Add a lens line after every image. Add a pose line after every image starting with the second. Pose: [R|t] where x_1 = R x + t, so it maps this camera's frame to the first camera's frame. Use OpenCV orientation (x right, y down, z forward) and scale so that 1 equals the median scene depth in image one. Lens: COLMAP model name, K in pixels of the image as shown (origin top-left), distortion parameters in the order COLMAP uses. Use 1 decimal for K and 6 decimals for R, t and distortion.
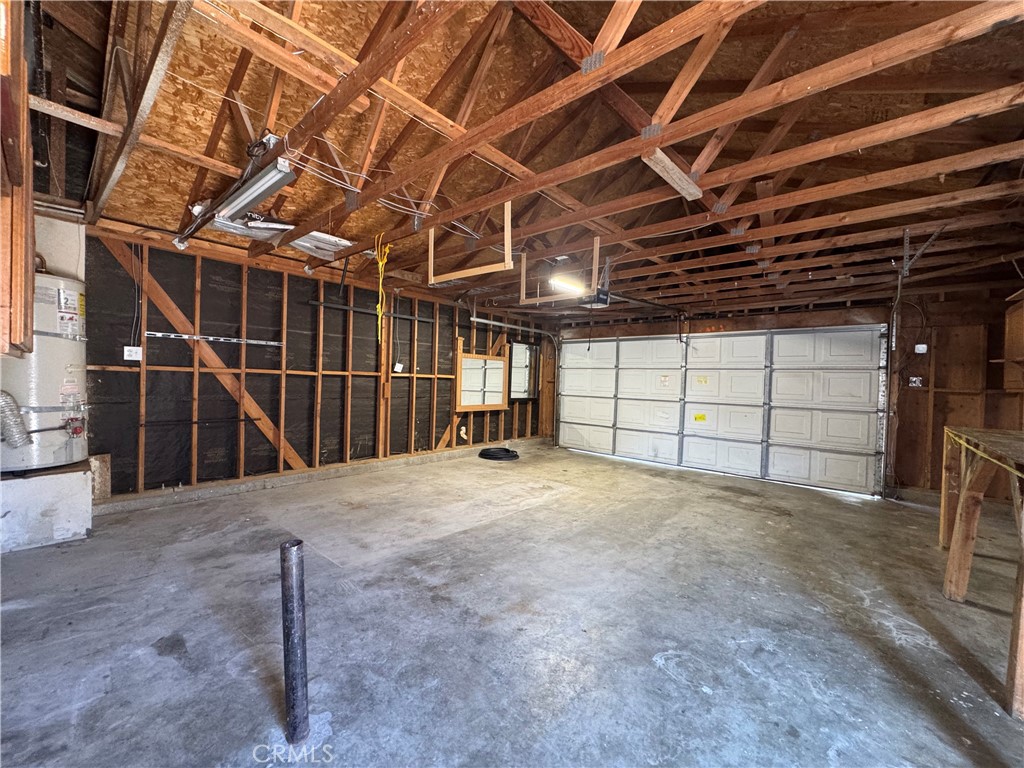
lens RADIAL K [[409.7, 0, 510.3], [0, 409.7, 382.2], [0, 0, 1]] dist [-0.002994, 0.000399]
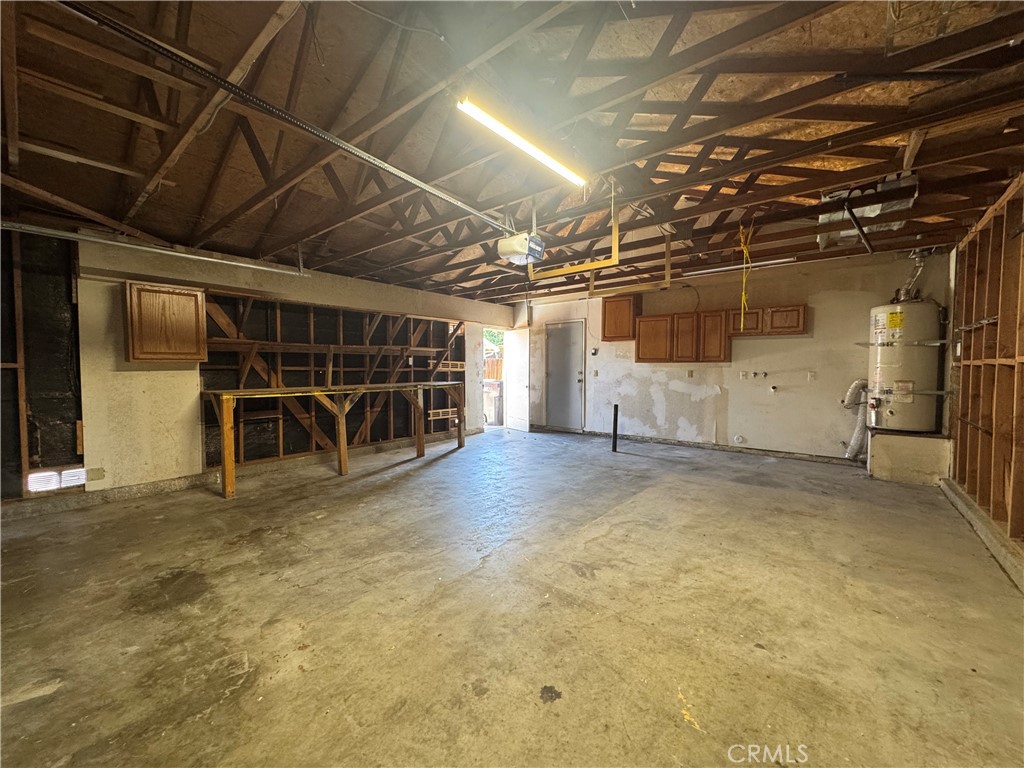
lens RADIAL K [[409.7, 0, 510.3], [0, 409.7, 382.2], [0, 0, 1]] dist [-0.002994, 0.000399]
pose [[-0.998963, -0.027225, -0.036483, 0.249331], [-0.028890, 0.998527, 0.045924, -0.000101], [0.035179, 0.046930, -0.998278, 1.791206]]
